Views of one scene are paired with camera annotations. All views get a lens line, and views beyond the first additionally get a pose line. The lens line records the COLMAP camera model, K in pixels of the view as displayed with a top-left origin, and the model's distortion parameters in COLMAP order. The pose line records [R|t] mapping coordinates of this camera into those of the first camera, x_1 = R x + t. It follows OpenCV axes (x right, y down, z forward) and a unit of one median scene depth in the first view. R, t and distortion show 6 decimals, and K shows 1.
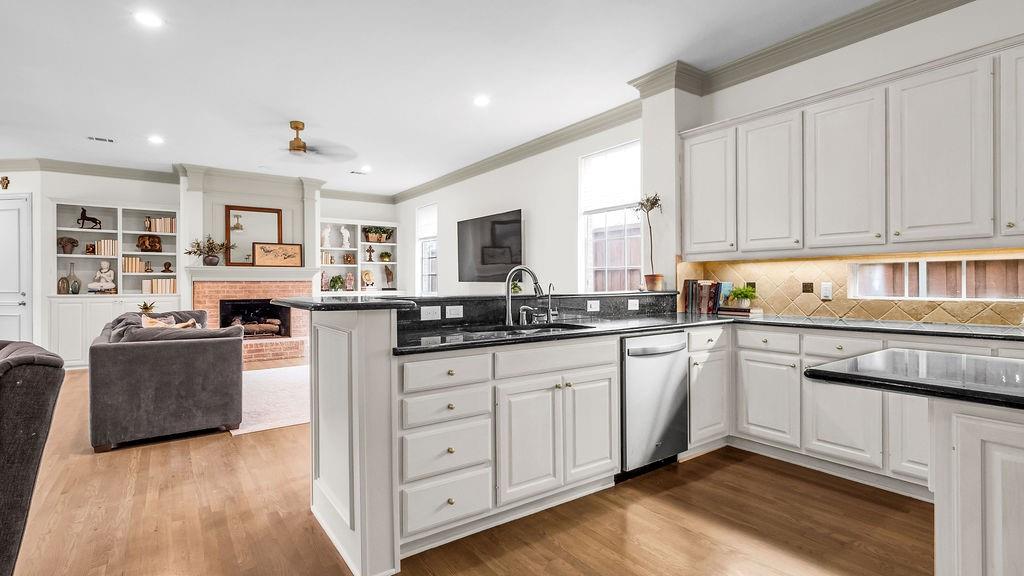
lens RADIAL K [[492.3, 0, 509.3], [0, 492.3, 285.4], [0, 0, 1]] dist [0.006012, -0.003298]
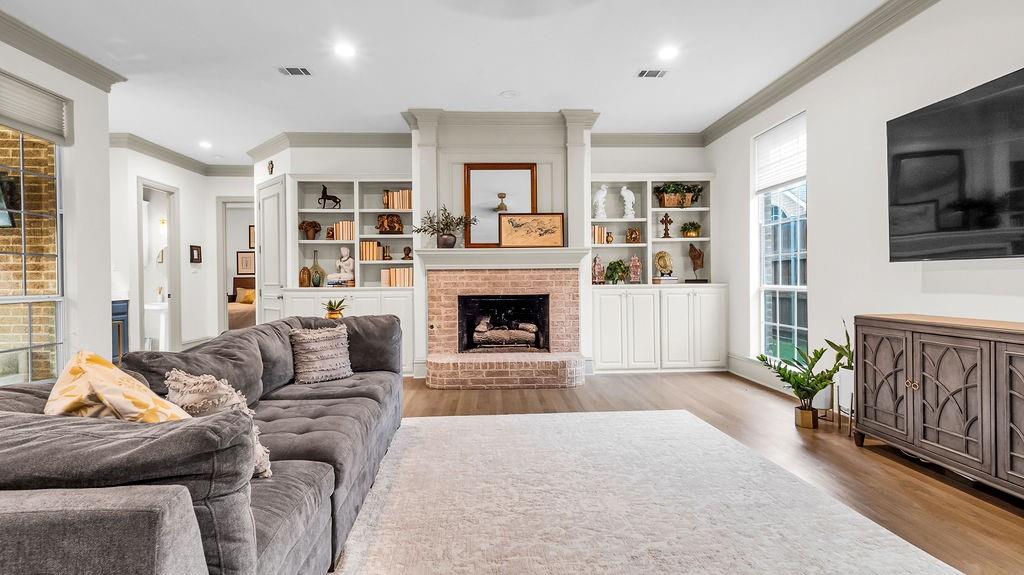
lens RADIAL K [[455.9, 0, 504.7], [0, 455.9, 282.3], [0, 0, 1]] dist [0.004400, -0.003029]
pose [[0.835863, -0.002369, -0.548933, -0.229613], [0.004784, 0.999984, 0.002969, 0.011450], [0.548918, -0.005108, 0.835861, 0.671017]]
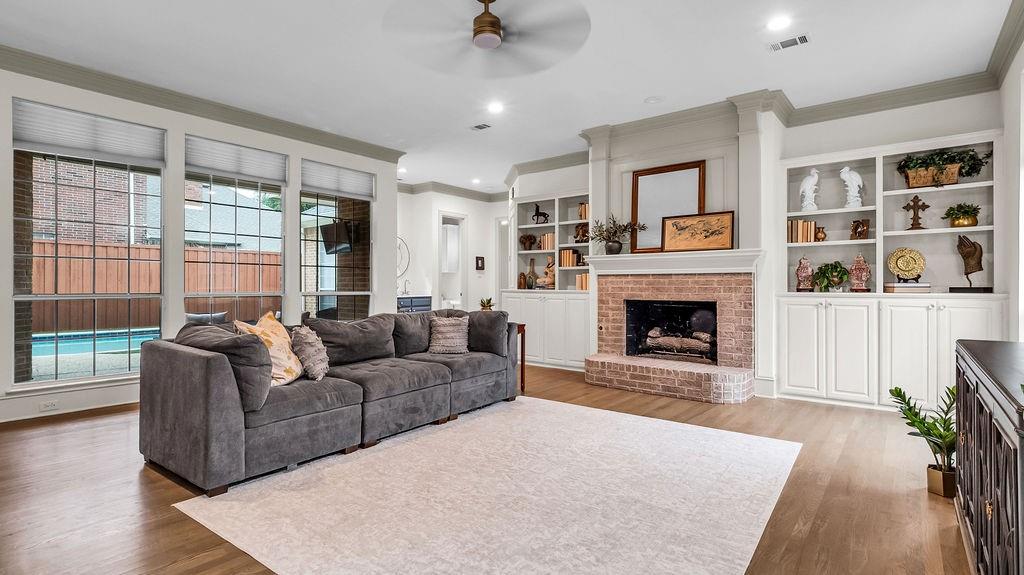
lens RADIAL K [[492.3, 0, 502.3], [0, 492.3, 285.9], [0, 0, 1]] dist [0.006012, -0.003298]
pose [[0.260227, 0.004112, -0.965539, 0.119037], [-0.007102, 0.999972, 0.002345, 0.011033], [0.965521, 0.006247, 0.260248, 0.872713]]
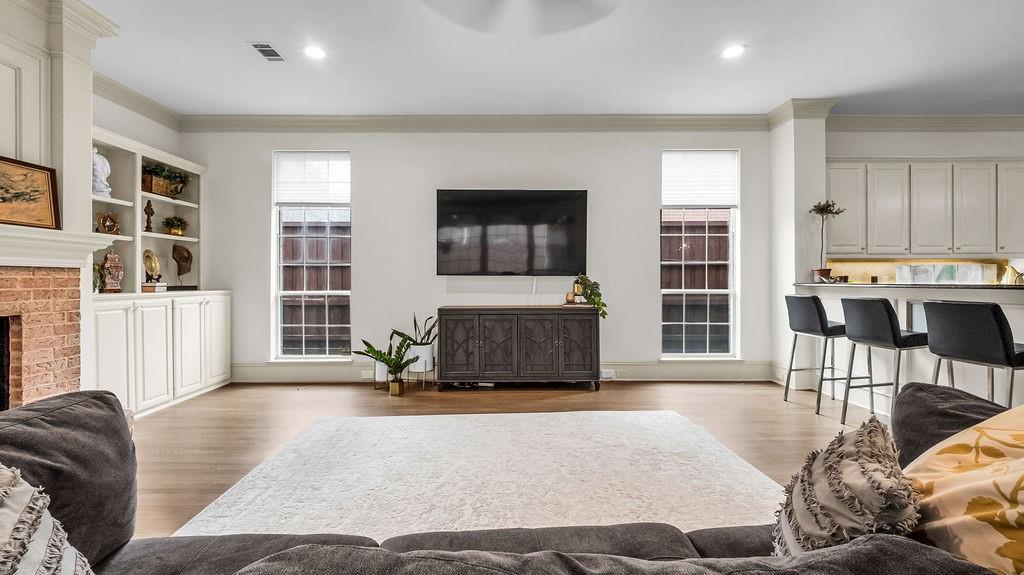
lens RADIAL K [[408.9, 0, 508.8], [0, 408.9, 281.2], [0, 0, 1]] dist [0.002694, 0.000202]
pose [[0.563563, 0.000649, 0.826073, -0.732121], [0.004560, 0.999982, -0.003897, 0.006604], [-0.826060, 0.005963, 0.563550, 0.814507]]
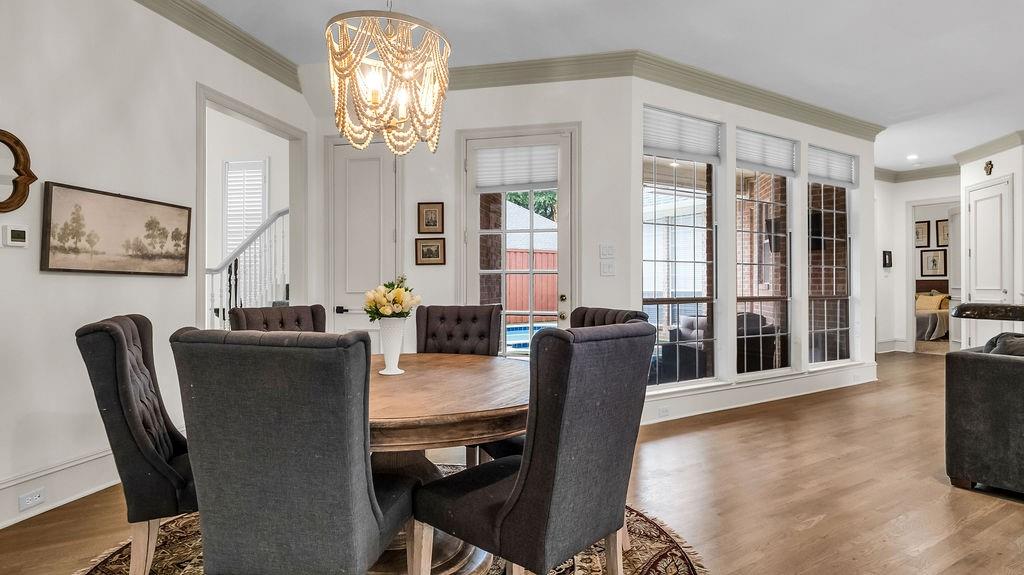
lens RADIAL K [[586.1, 0, 510.7], [0, 586.1, 286.6], [0, 0, 1]] dist [0.009010, -0.000272]
pose [[-0.011968, 0.002834, -0.999924, 0.086049], [0.002912, 0.999992, 0.002800, 0.004828], [0.999924, -0.002879, -0.011976, 0.179435]]
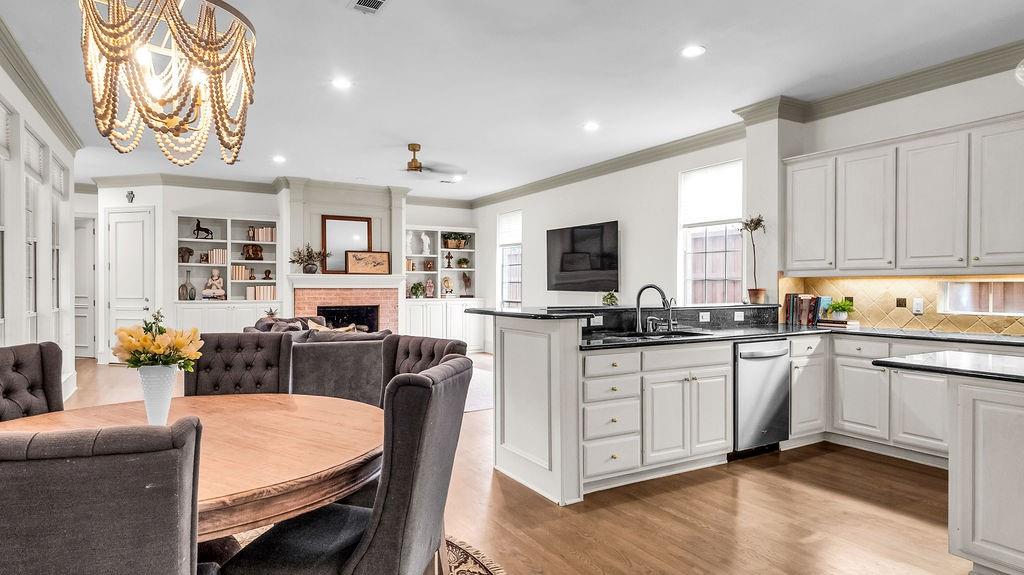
lens RADIAL K [[586.1, 0, 506.7], [0, 586.1, 293.7], [0, 0, 1]] dist [0.009010, -0.000272]
pose [[0.996007, 0.006554, -0.089039, -0.110248], [-0.005831, 0.999948, 0.008380, -0.014143], [0.089090, -0.007827, 0.995993, -0.269882]]
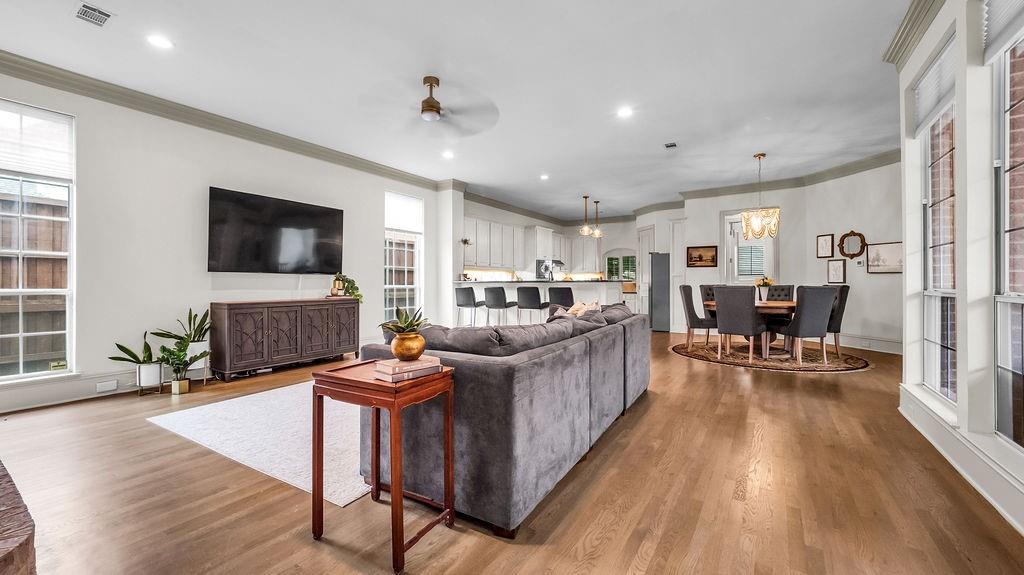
lens RADIAL K [[408.9, 0, 514.2], [0, 408.9, 281.3], [0, 0, 1]] dist [0.002694, 0.000202]
pose [[-0.395955, 0.002345, 0.918267, -1.133993], [0.002799, 0.999995, -0.001347, 0.013033], [-0.918266, 0.002037, -0.395960, 1.152092]]
